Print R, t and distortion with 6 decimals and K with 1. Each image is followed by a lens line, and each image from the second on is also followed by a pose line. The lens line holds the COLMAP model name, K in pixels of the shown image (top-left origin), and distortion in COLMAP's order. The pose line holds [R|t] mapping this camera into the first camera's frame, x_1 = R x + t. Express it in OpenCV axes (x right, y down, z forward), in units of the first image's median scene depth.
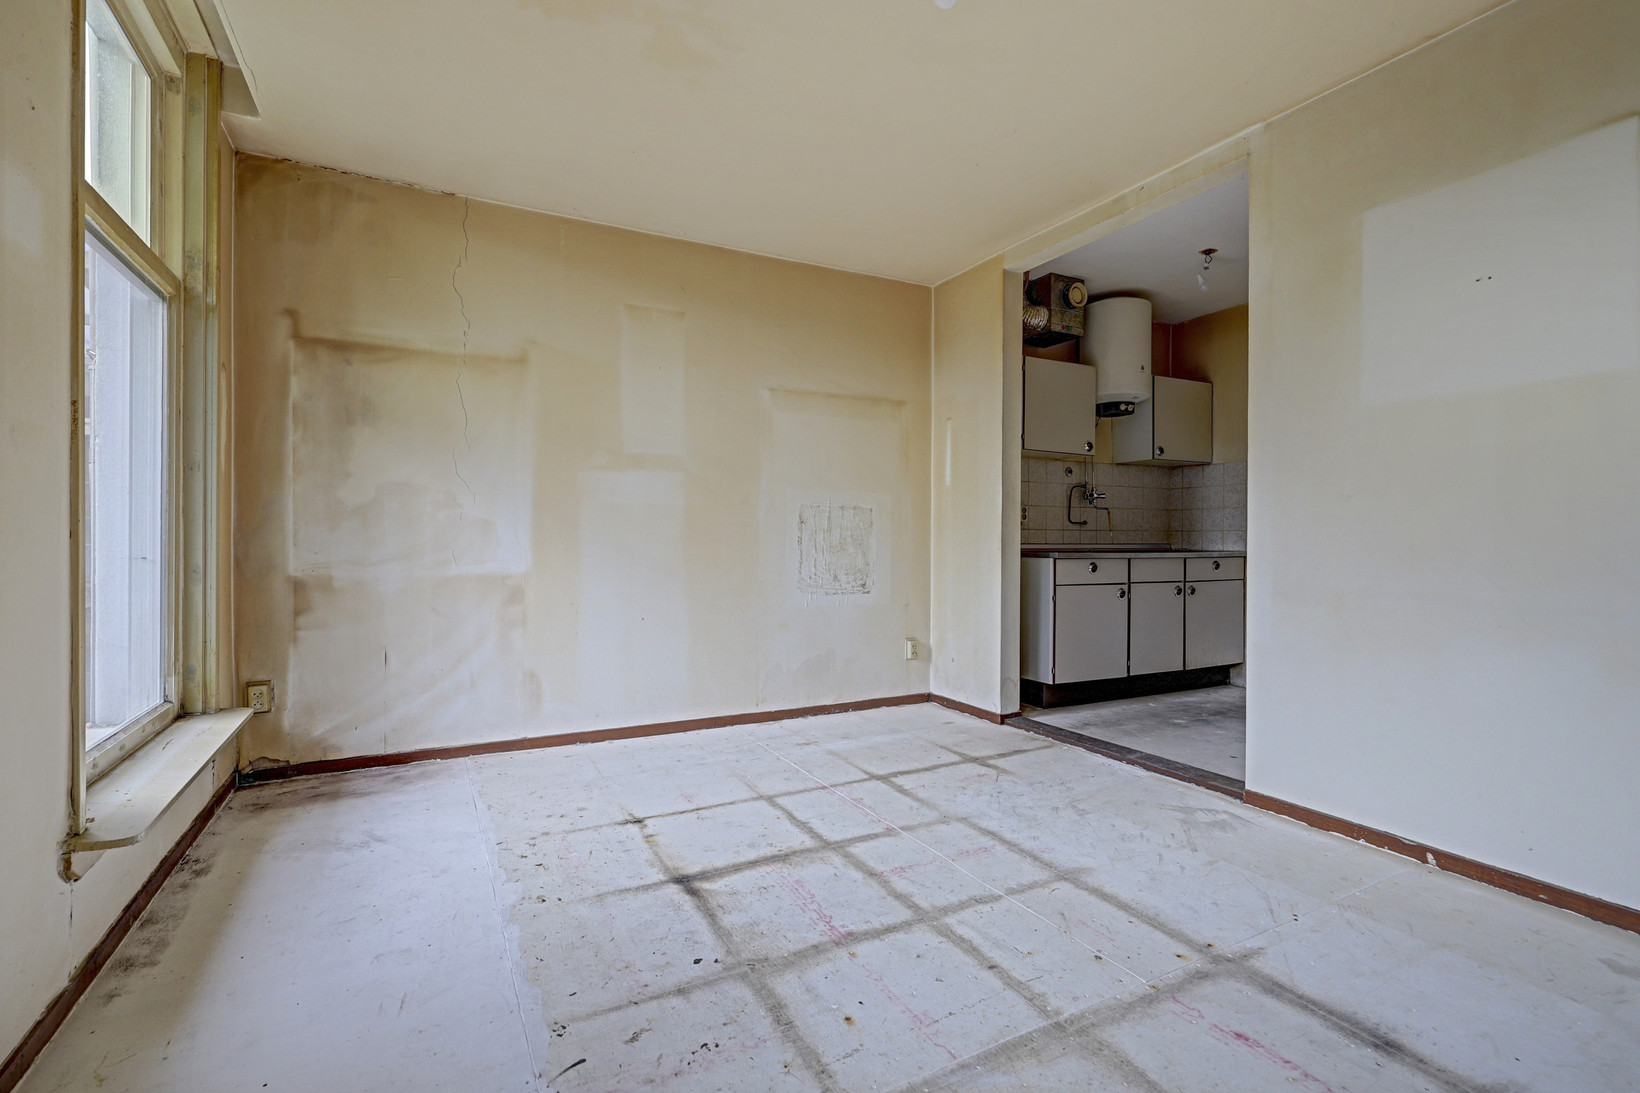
lens RADIAL K [[734.7, 0, 822.9], [0, 734.7, 538.5], [0, 0, 1]] dist [0.000458, -0.000337]
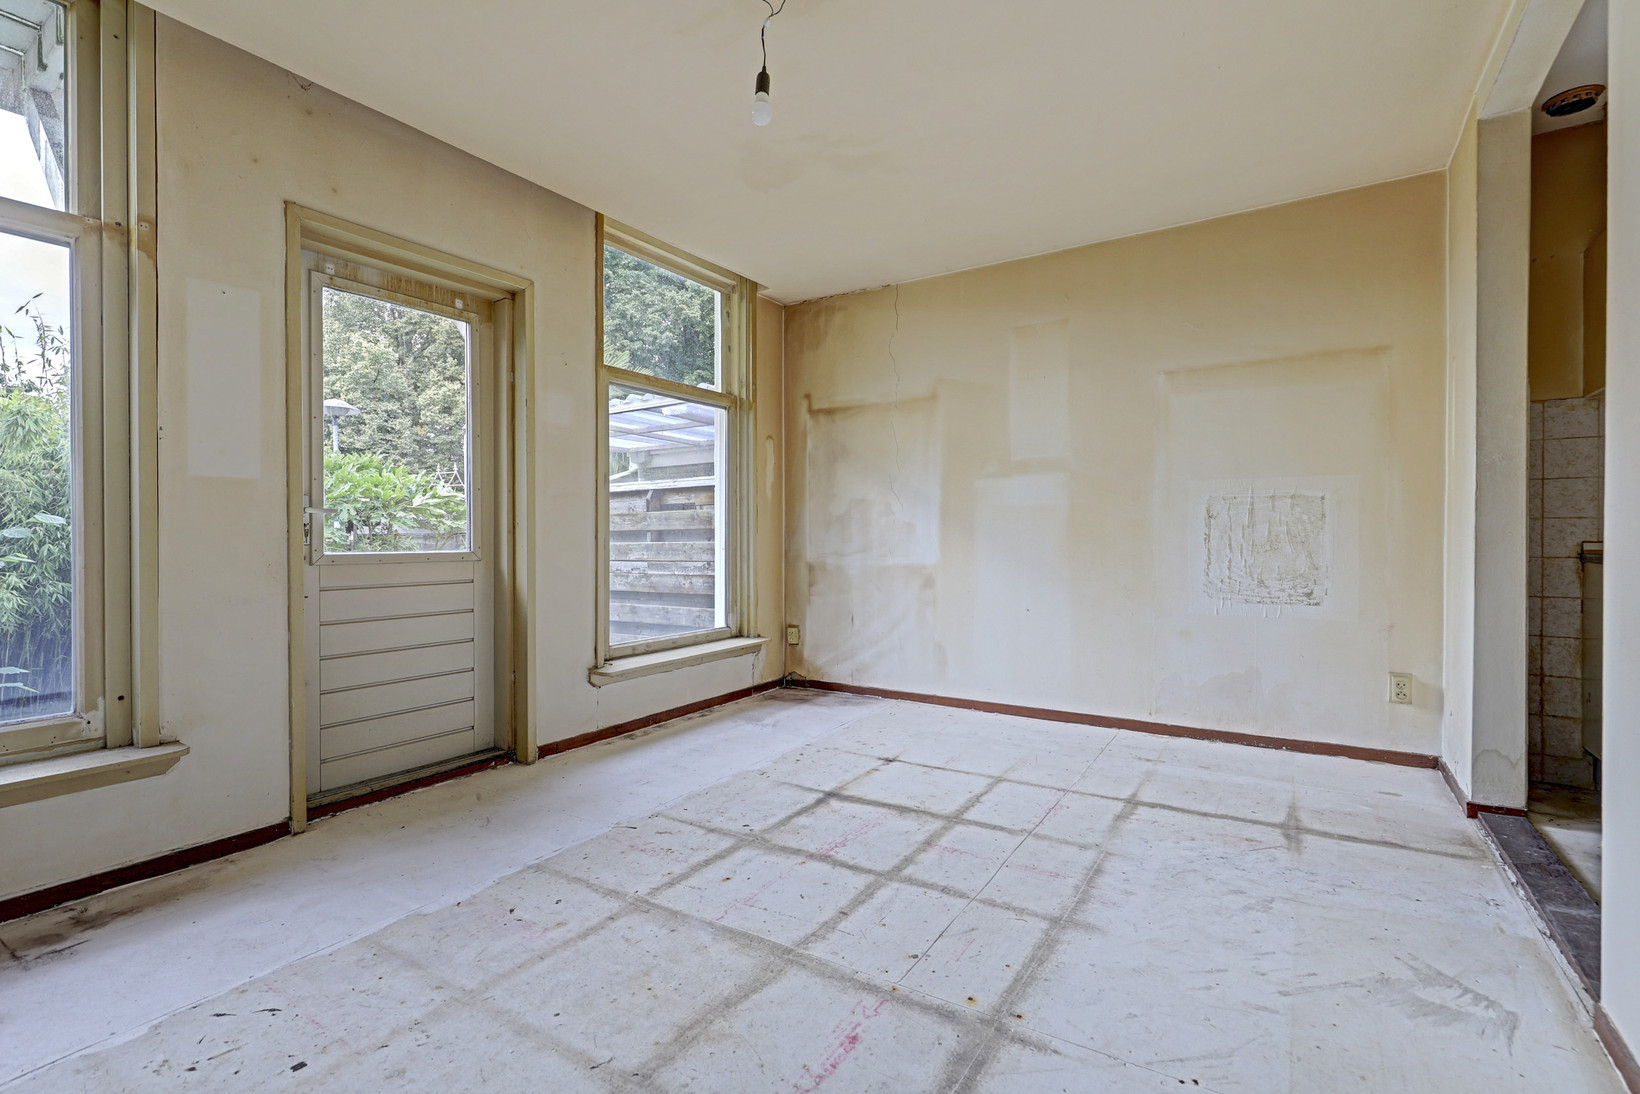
lens RADIAL K [[734.7, 0, 822.9], [0, 734.7, 539.0], [0, 0, 1]] dist [0.000458, -0.000337]
pose [[0.508039, -0.001331, -0.861333, 0.676746], [0.006365, 0.999977, 0.002209, -0.001412], [0.861311, -0.006605, 0.508036, 0.222221]]
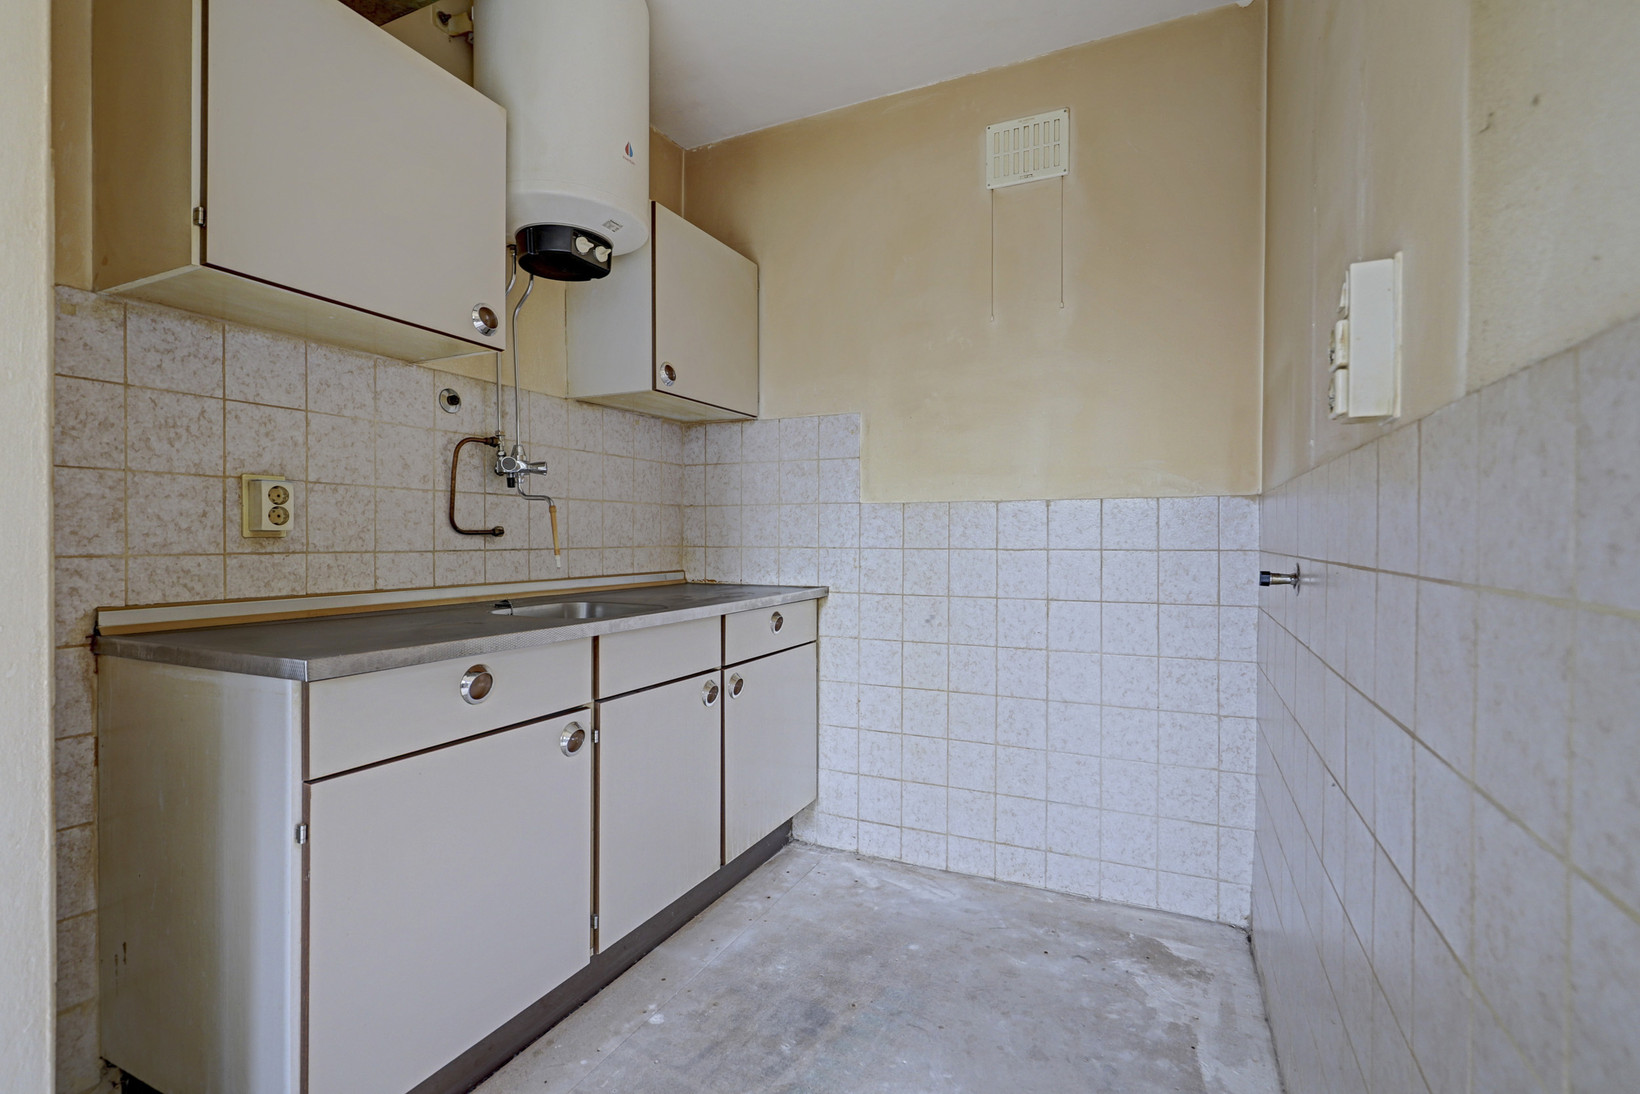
lens RADIAL K [[764.0, 0, 850.9], [0, 764.0, 544.8], [0, 0, 1]] dist [-0.002120, 0.000208]
pose [[0.777002, -0.009951, 0.629419, 0.415264], [0.004205, 0.999935, 0.010619, -0.030782], [-0.629484, -0.005605, 0.776993, 0.937569]]
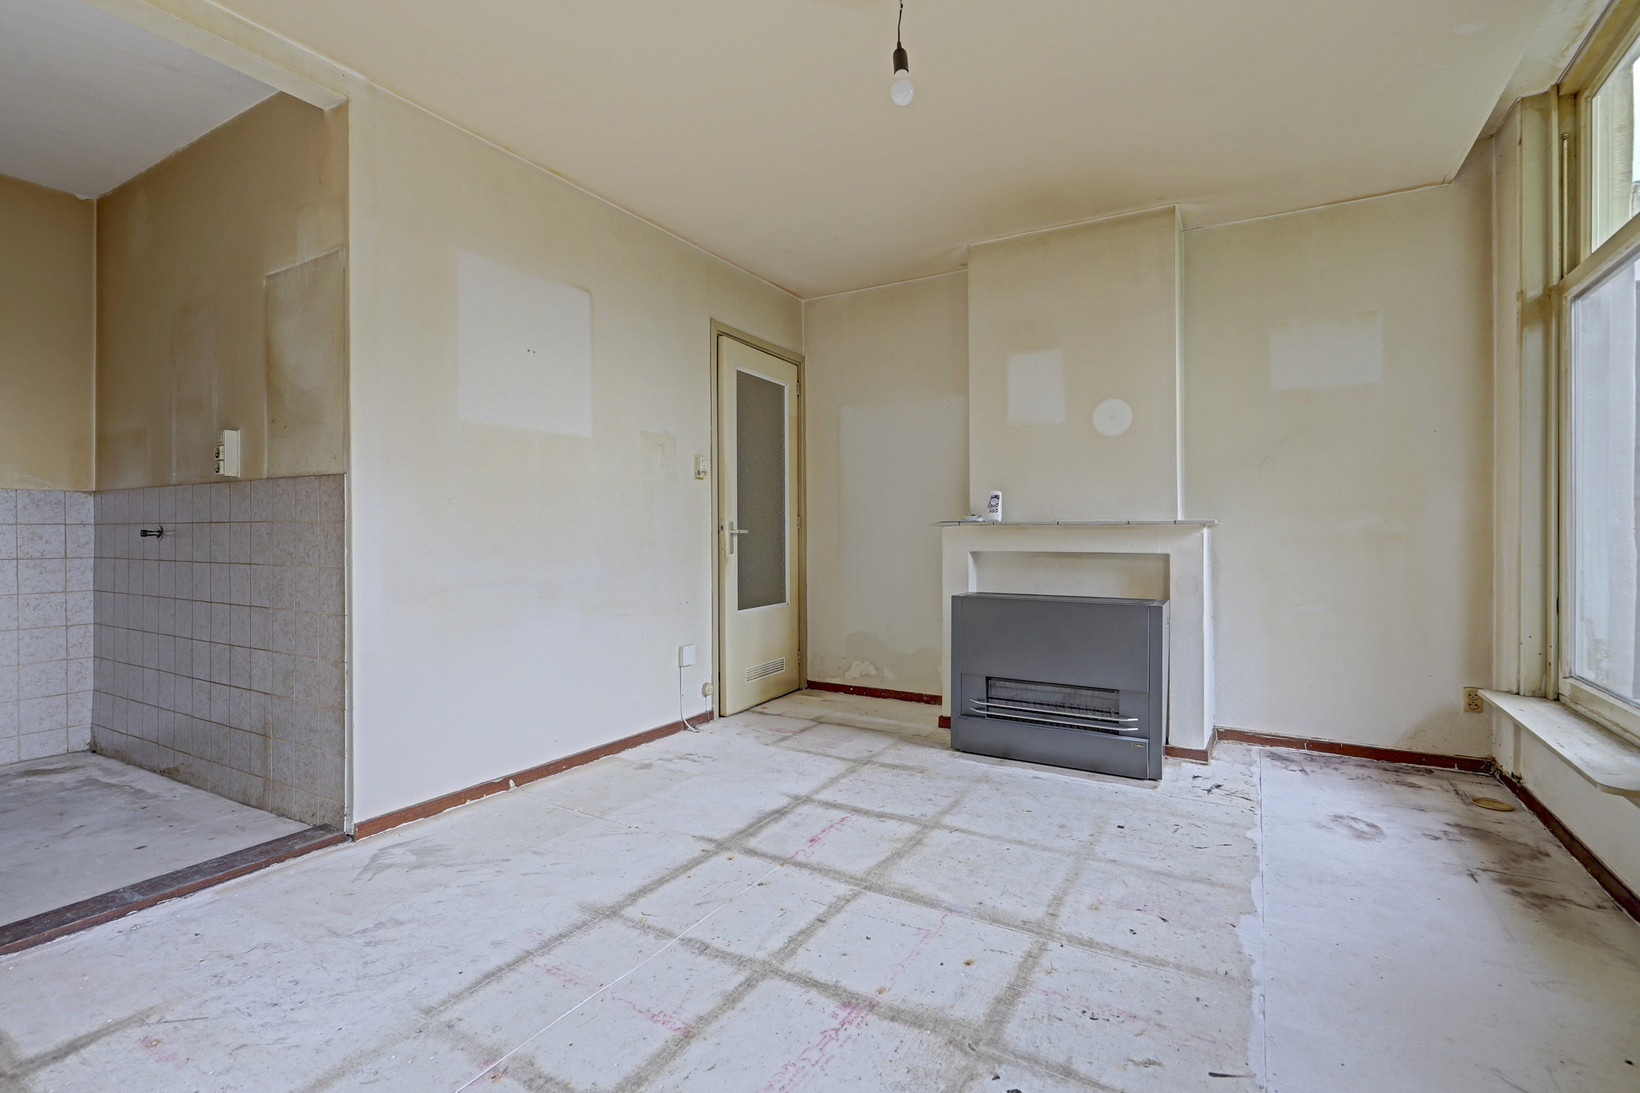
lens RADIAL K [[778.2, 0, 779.0], [0, 778.2, 530.2], [0, 0, 1]] dist [0.000084, -0.000171]
pose [[-0.500168, 0.001254, 0.865927, -0.431078], [0.000078, 0.999999, -0.001403, -0.005800], [-0.865928, -0.000634, -0.500168, 0.929192]]
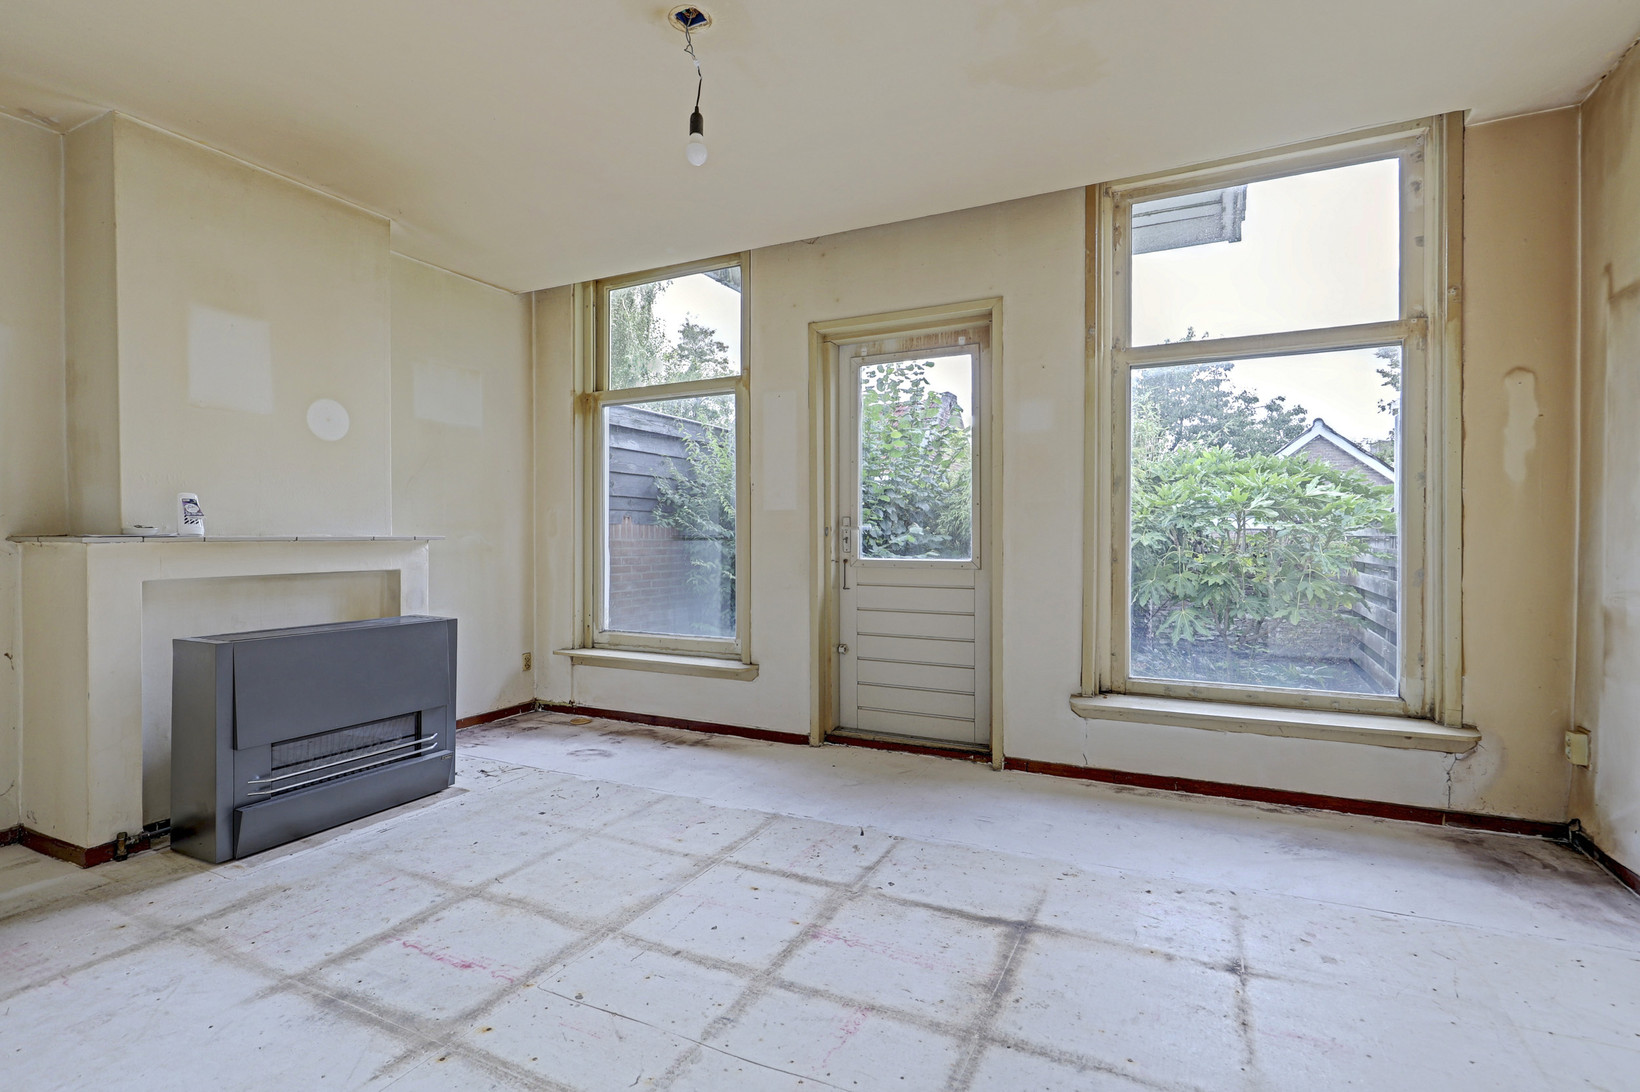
lens RADIAL K [[778.0, 0, 865.3], [0, 778.0, 534.6], [0, 0, 1]] dist [0.000034, -0.000060]
pose [[-0.779537, -0.002773, -0.626350, 0.417174], [-0.001350, 0.999995, -0.002747, -0.021600], [0.626354, -0.001296, -0.779537, 1.172685]]
